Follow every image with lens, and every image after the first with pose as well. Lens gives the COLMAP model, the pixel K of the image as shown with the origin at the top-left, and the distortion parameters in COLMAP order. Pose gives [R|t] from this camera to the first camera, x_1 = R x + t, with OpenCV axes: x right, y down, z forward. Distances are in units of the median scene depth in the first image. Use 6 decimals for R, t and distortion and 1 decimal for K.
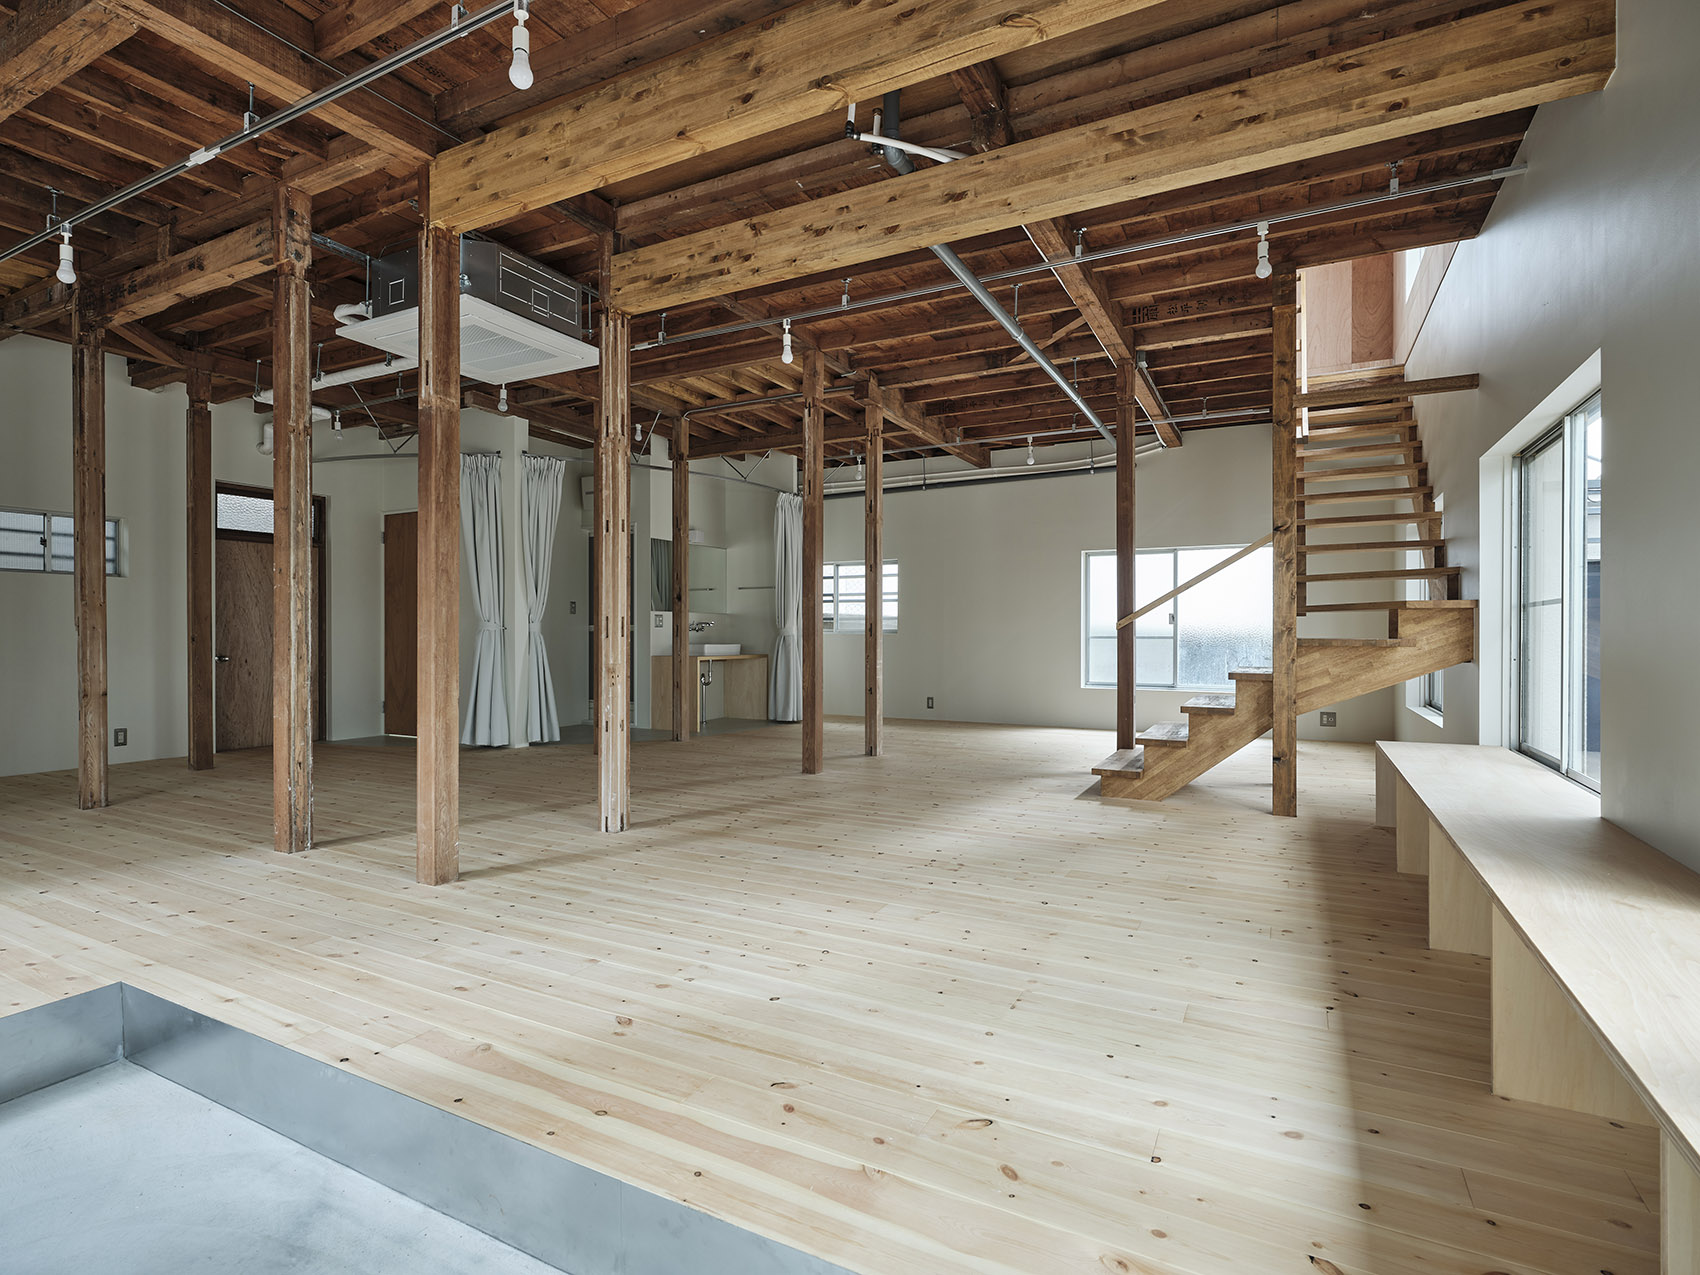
lens RADIAL K [[846.3, 0, 848.9], [0, 846.3, 639.6], [0, 0, 1]] dist [-0.001504, 0.000779]
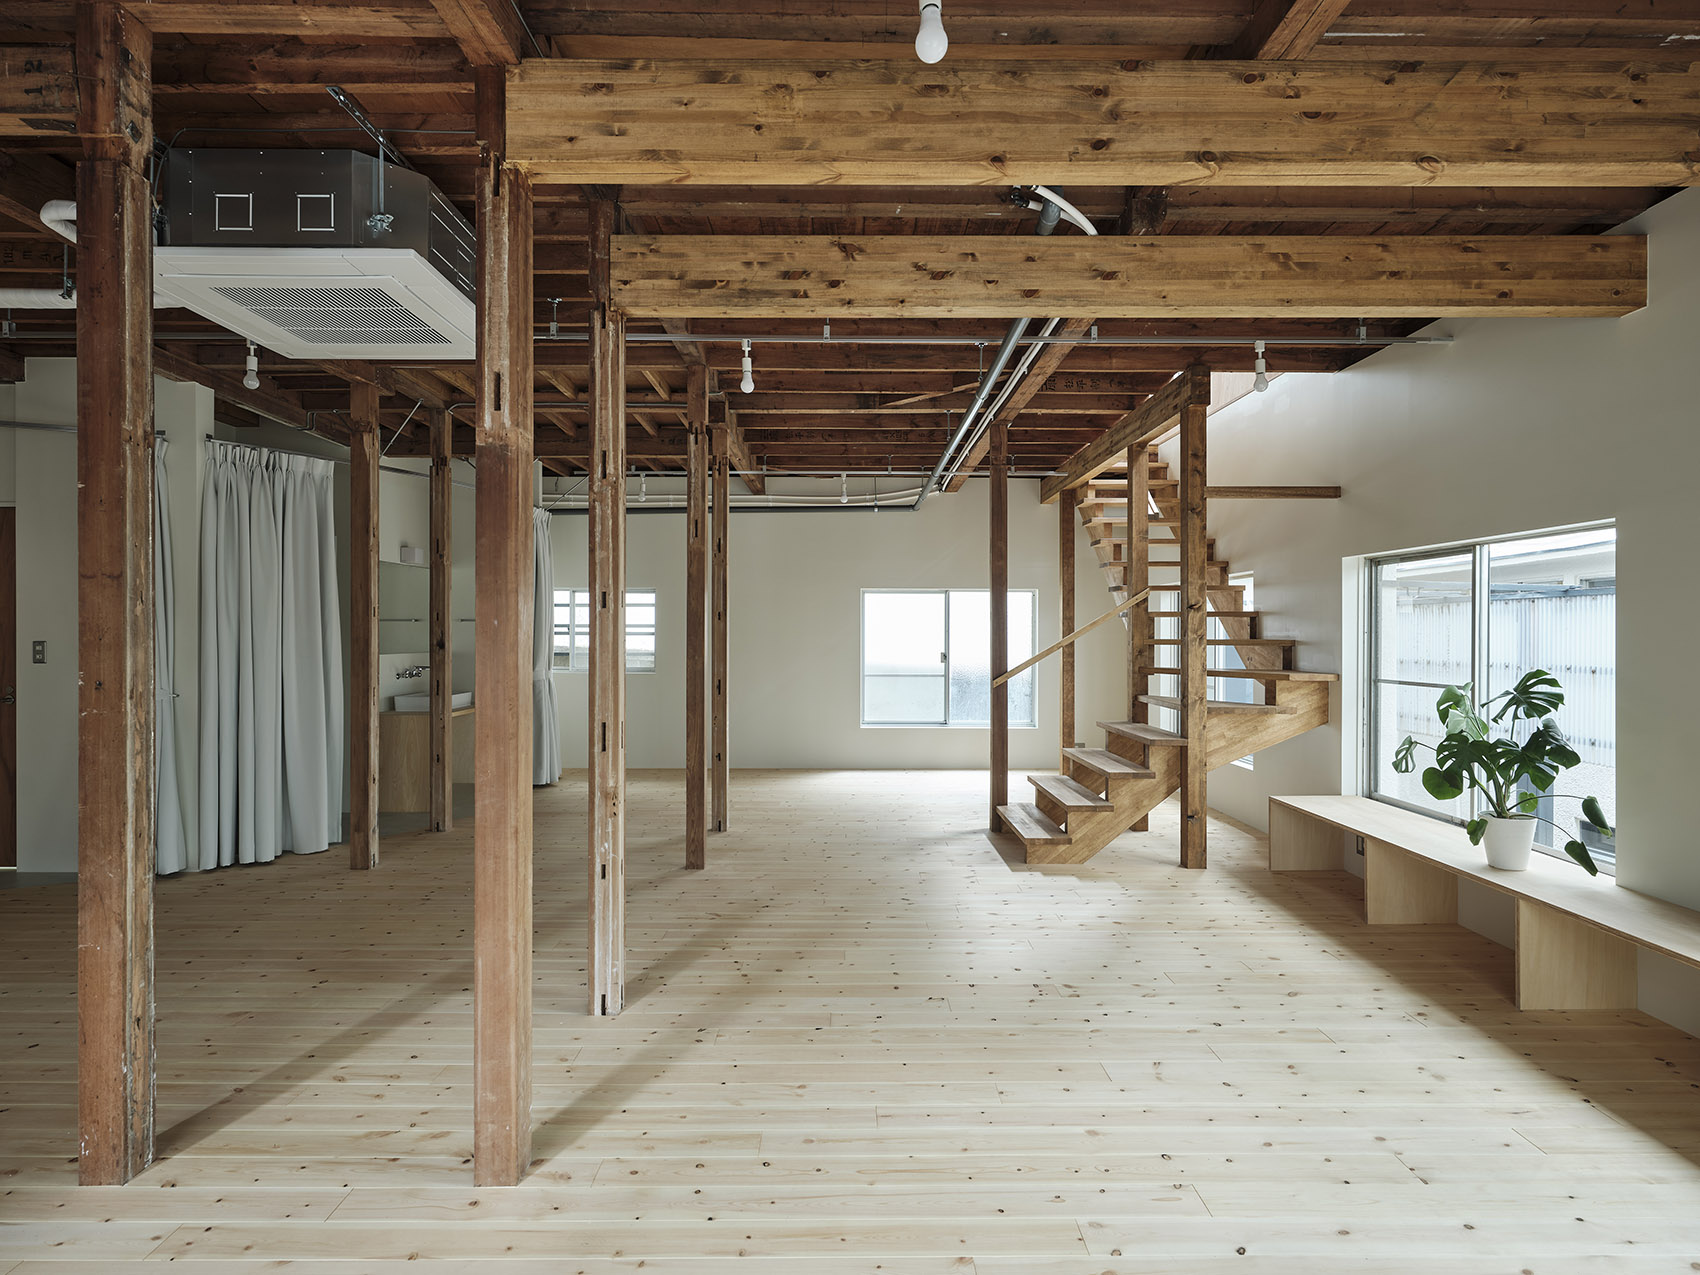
lens RADIAL K [[878.3, 0, 851.9], [0, 878.3, 639.2], [0, 0, 1]] dist [0.001250, 0.000118]
pose [[0.881909, -0.002864, 0.471411, -0.507893], [0.002347, 0.999996, 0.001685, -0.112273], [-0.471413, -0.000379, 0.881912, 0.249778]]
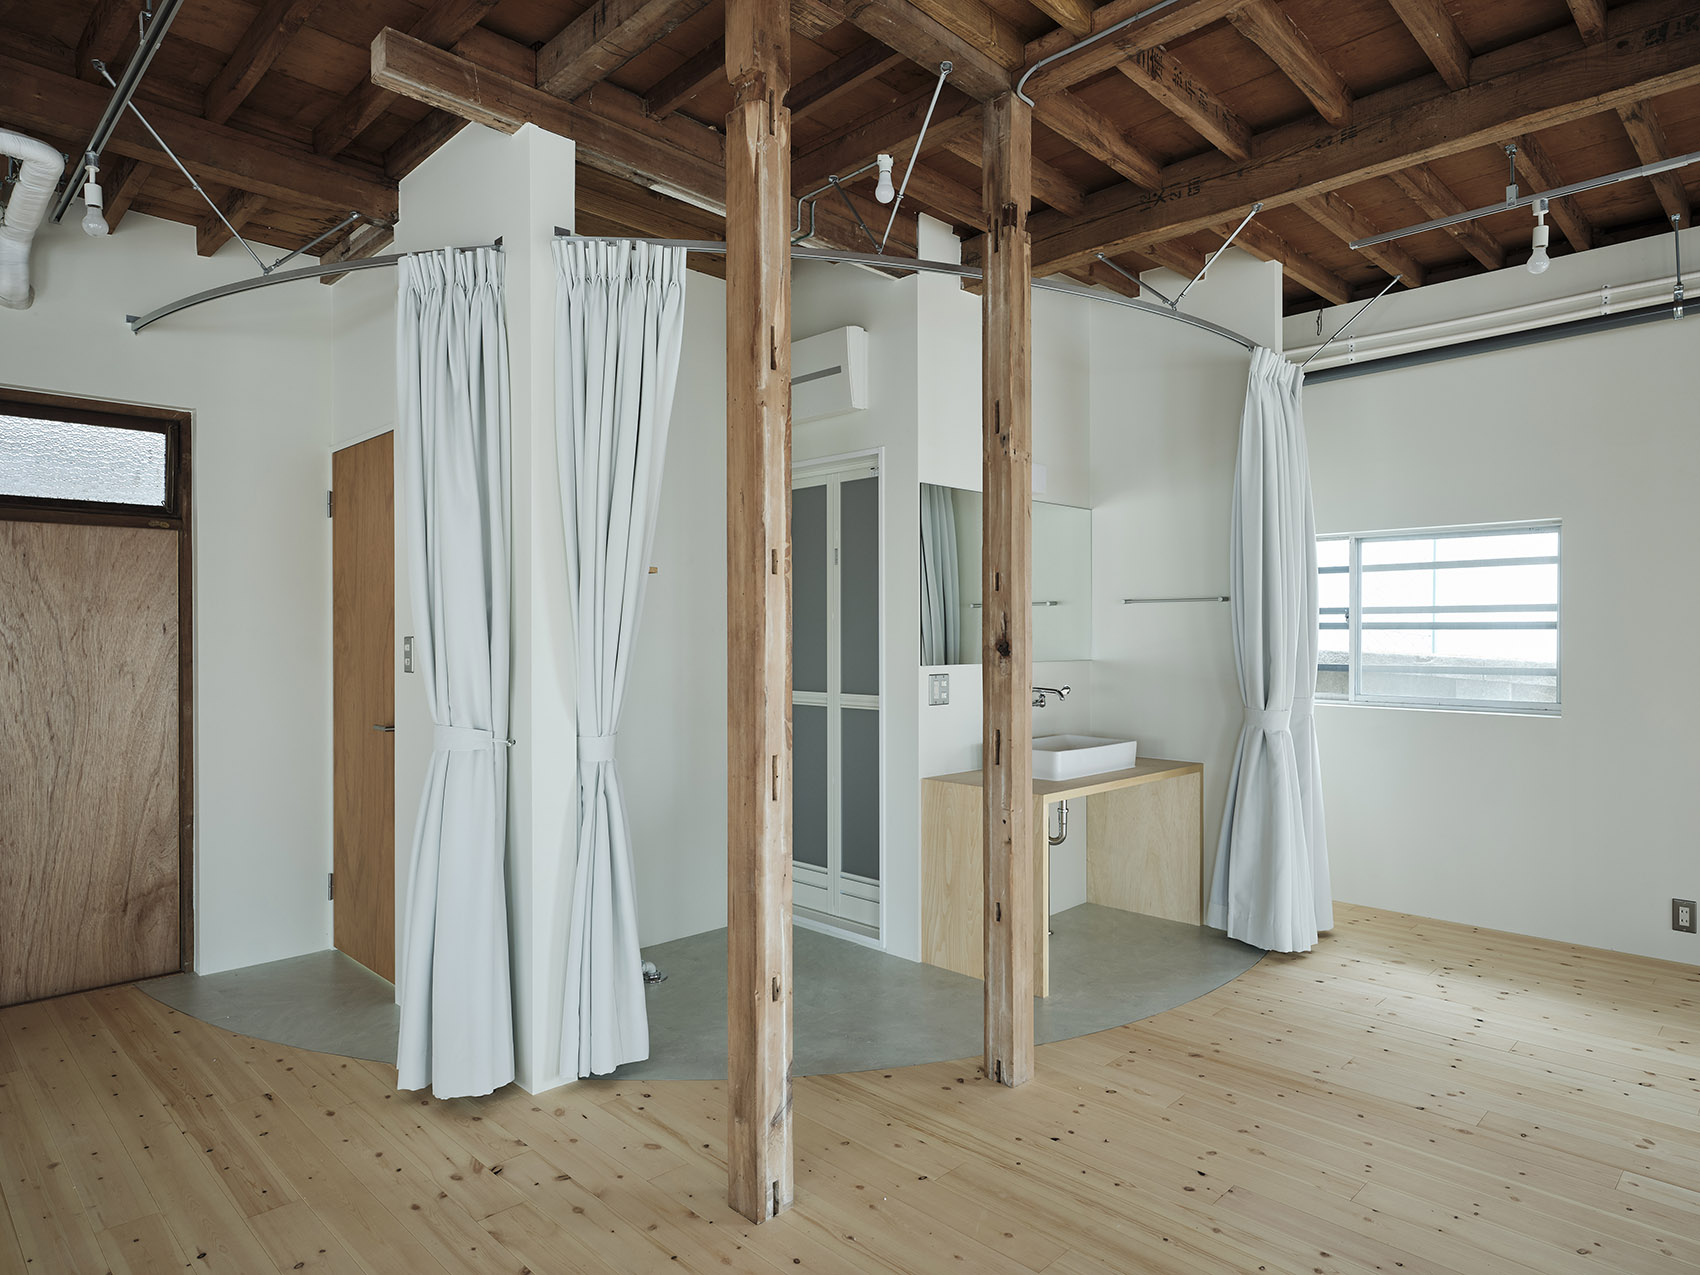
lens RADIAL K [[1004.3, 0, 848.2], [0, 1004.3, 632.4], [0, 0, 1]] dist [0.000689, -0.000572]
pose [[0.953377, -0.002386, -0.301773, -0.288624], [-0.000111, 0.999966, -0.008258, -0.105944], [0.301782, 0.007906, 0.953344, 1.256336]]
